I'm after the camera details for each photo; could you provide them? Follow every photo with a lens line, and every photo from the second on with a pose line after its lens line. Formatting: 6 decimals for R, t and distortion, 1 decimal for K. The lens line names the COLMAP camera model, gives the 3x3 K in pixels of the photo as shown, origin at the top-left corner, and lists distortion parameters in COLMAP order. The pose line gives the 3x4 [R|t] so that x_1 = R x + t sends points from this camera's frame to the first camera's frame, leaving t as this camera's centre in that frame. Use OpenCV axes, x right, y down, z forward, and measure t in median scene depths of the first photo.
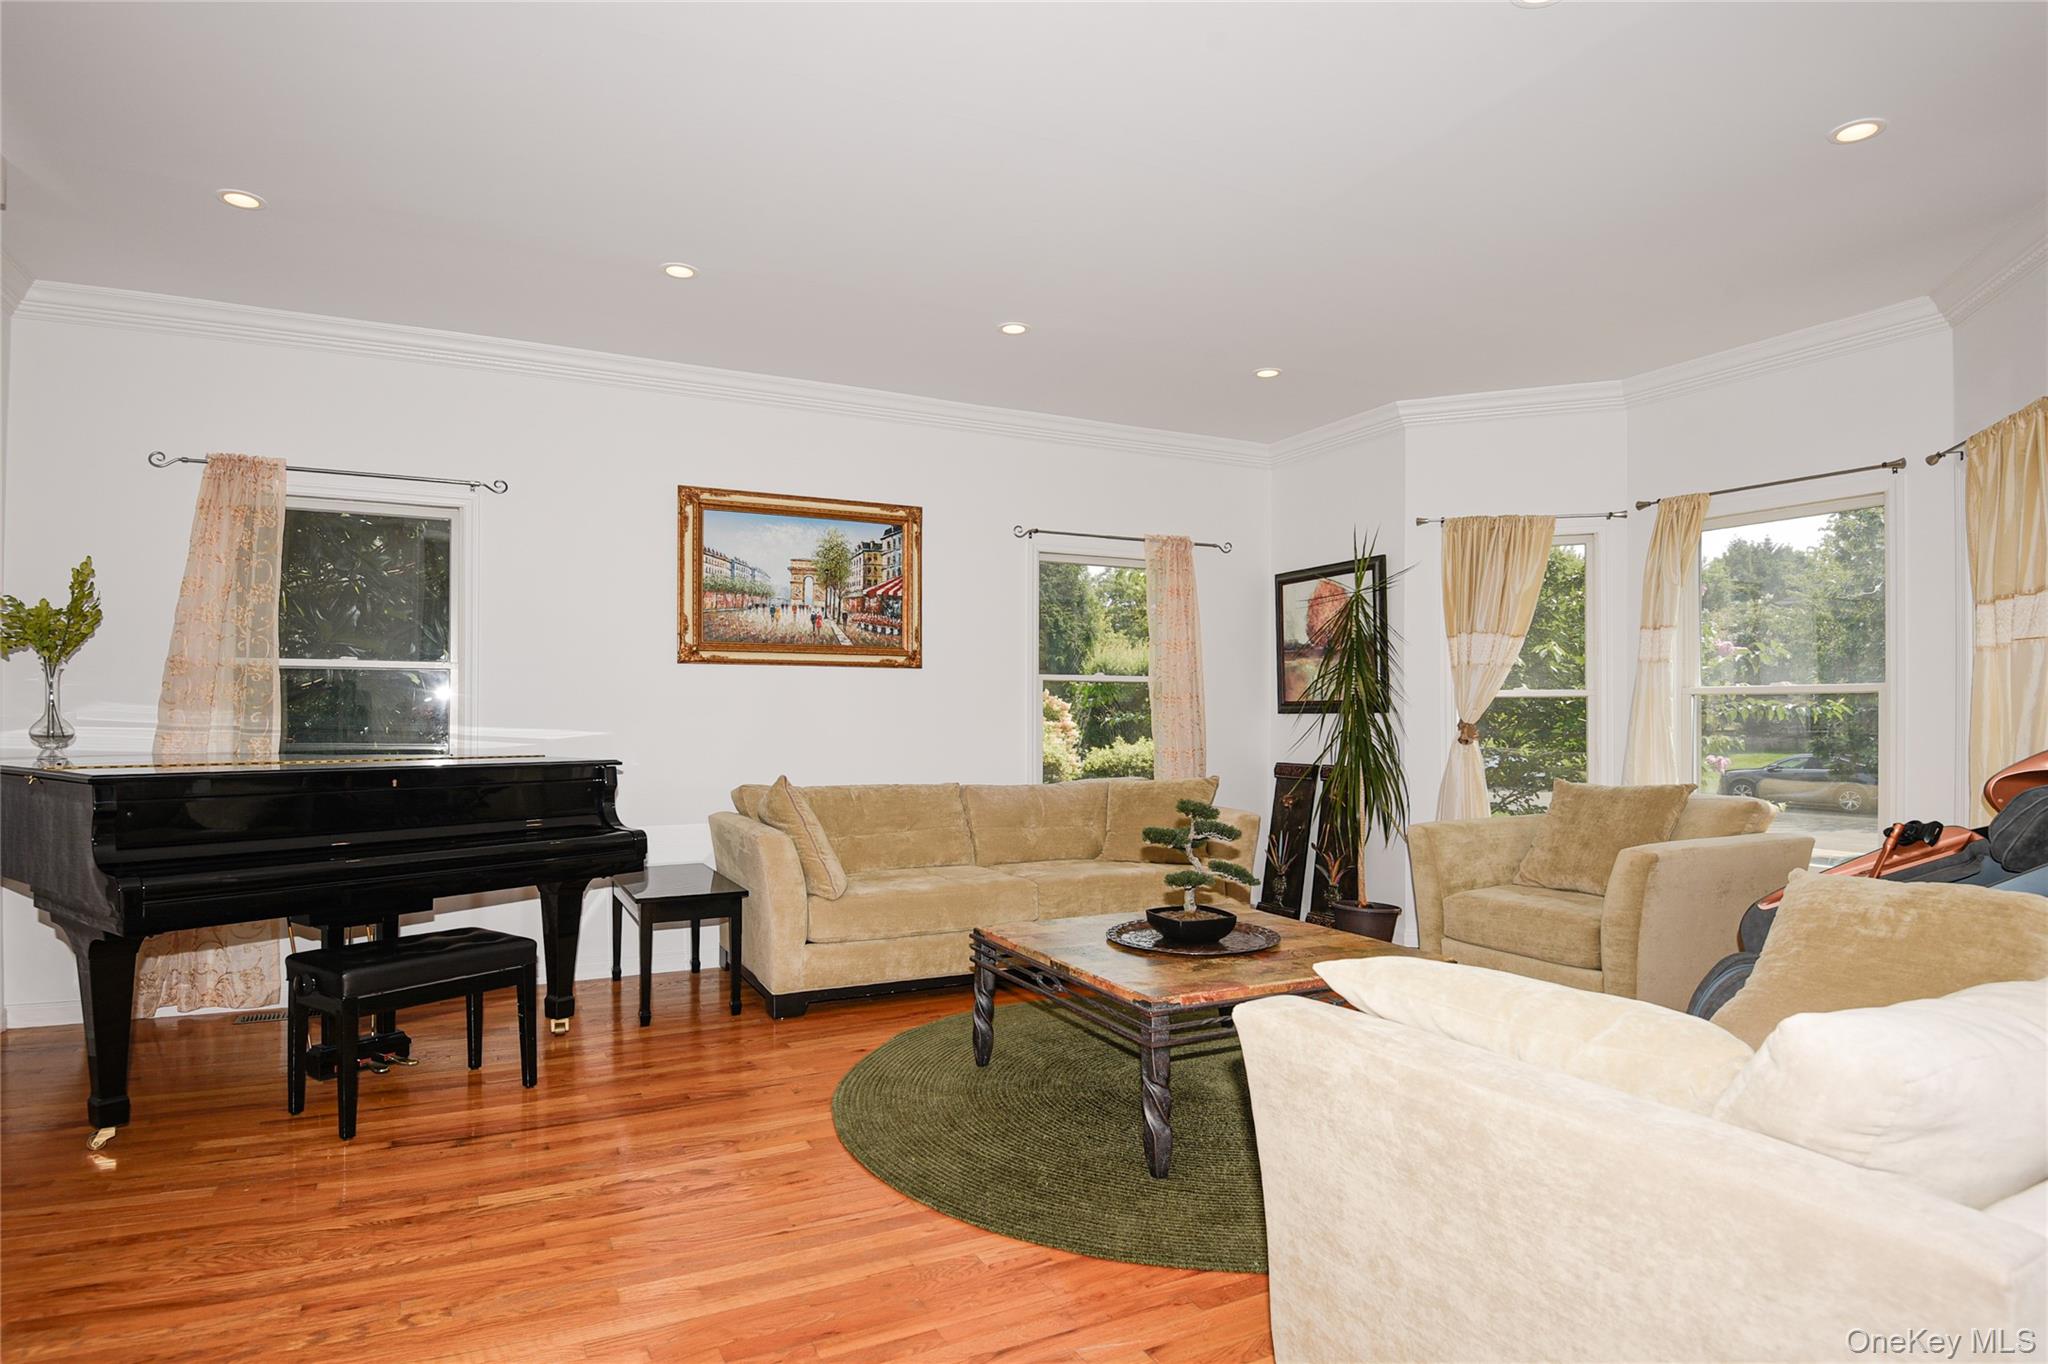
lens RADIAL K [[1043.9, 0, 1025.5], [0, 1043.9, 708.2], [0, 0, 1]] dist [-0.001906, -0.000375]
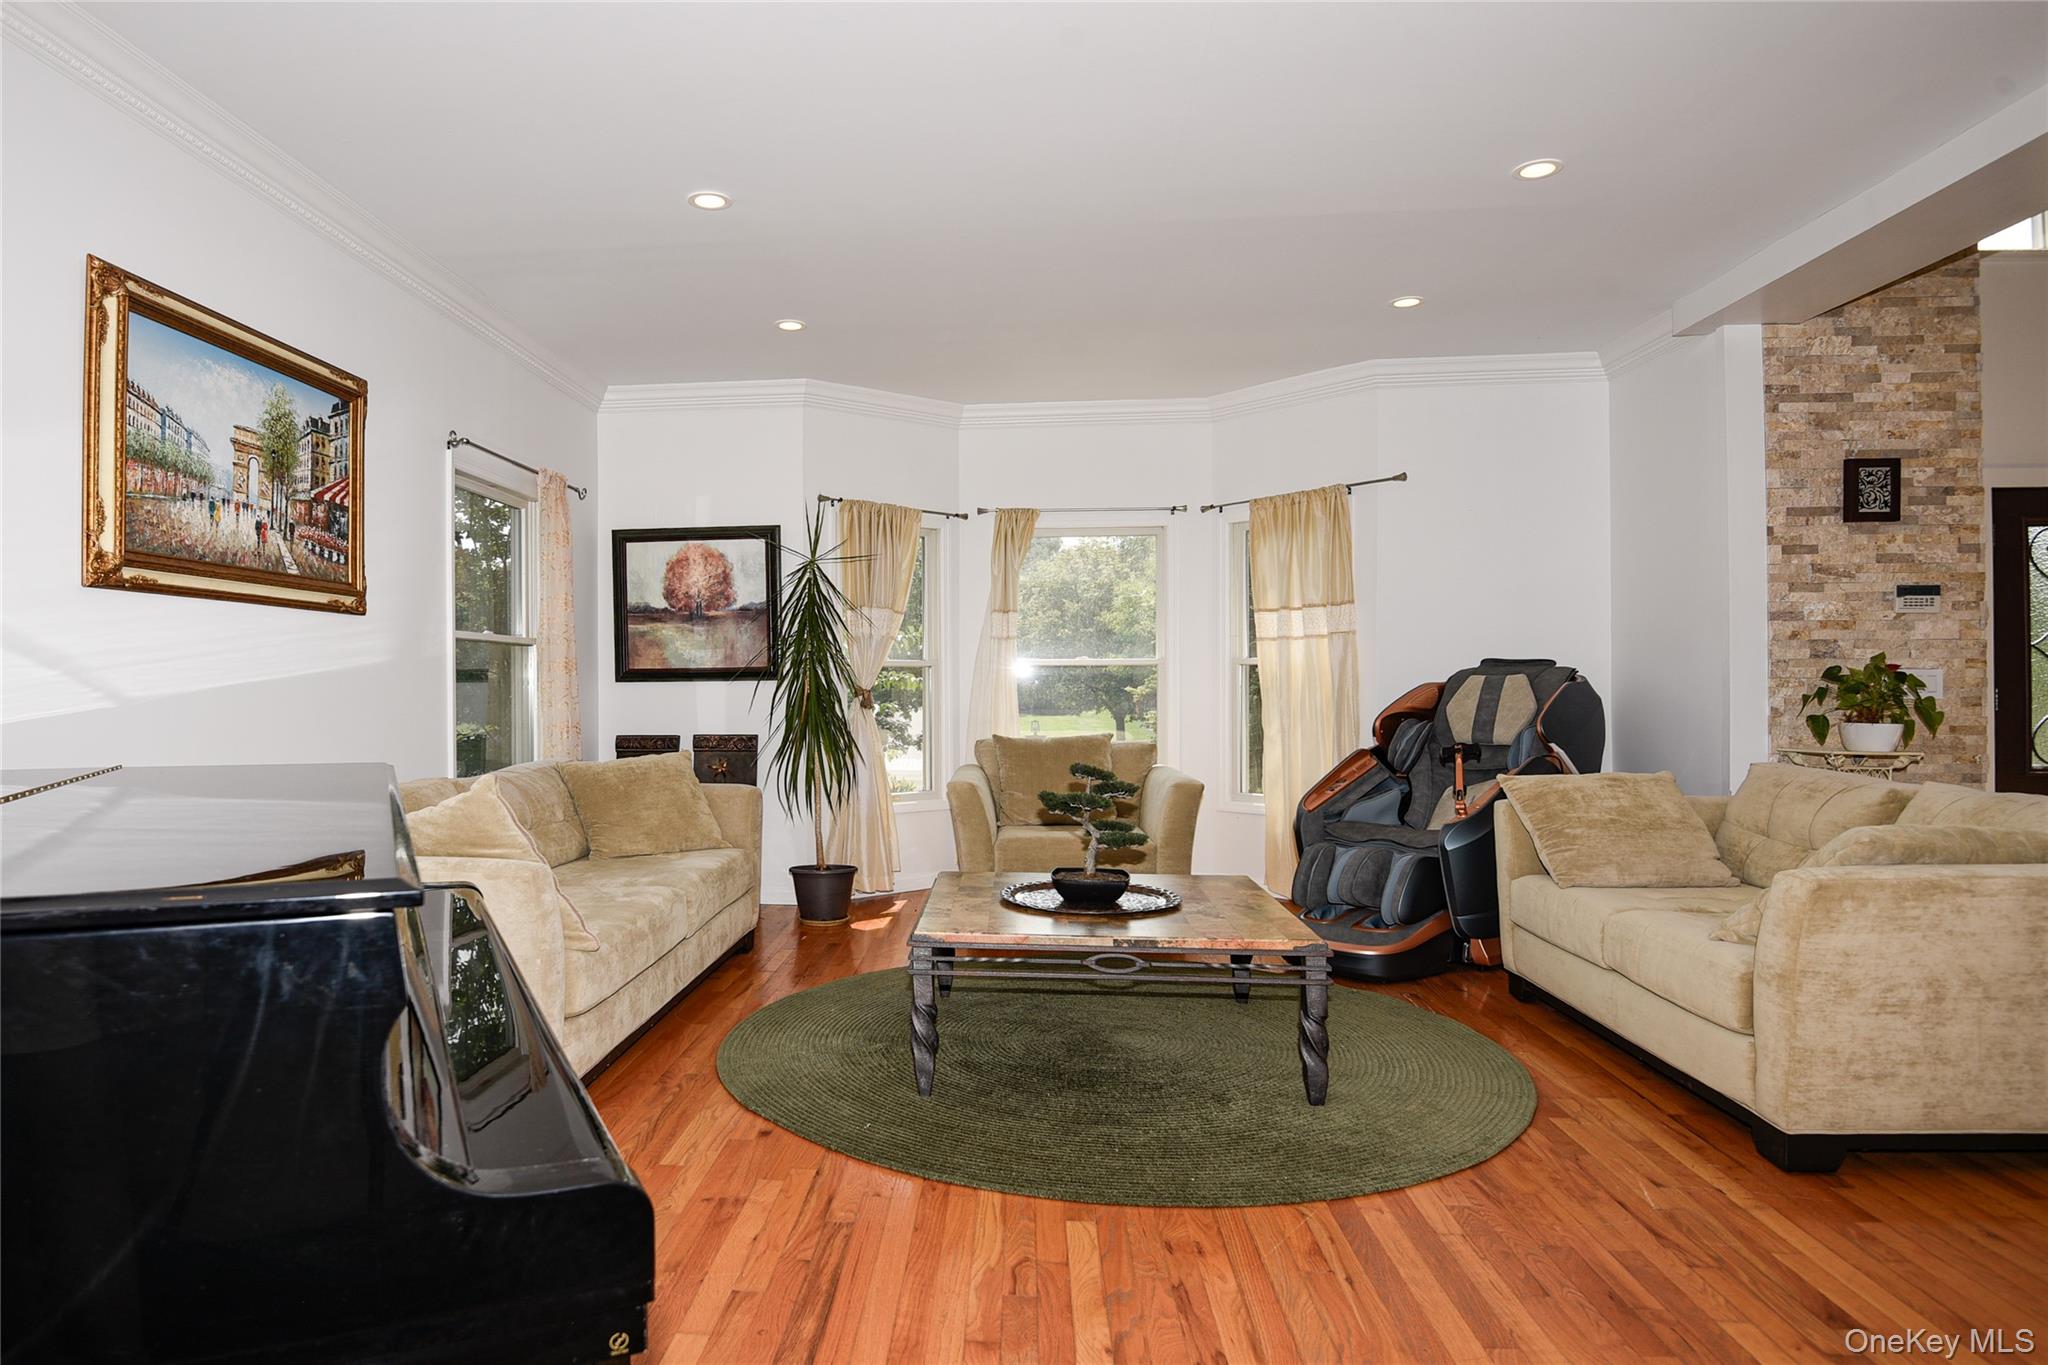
lens RADIAL K [[1022.4, 0, 1013.9], [0, 1022.4, 684.0], [0, 0, 1]] dist [-0.002096, -0.023969]
pose [[0.604155, -0.004772, 0.796852, -0.401555], [0.001734, 0.999988, 0.004674, 0.004823], [-0.796865, -0.001442, 0.604156, 0.275359]]
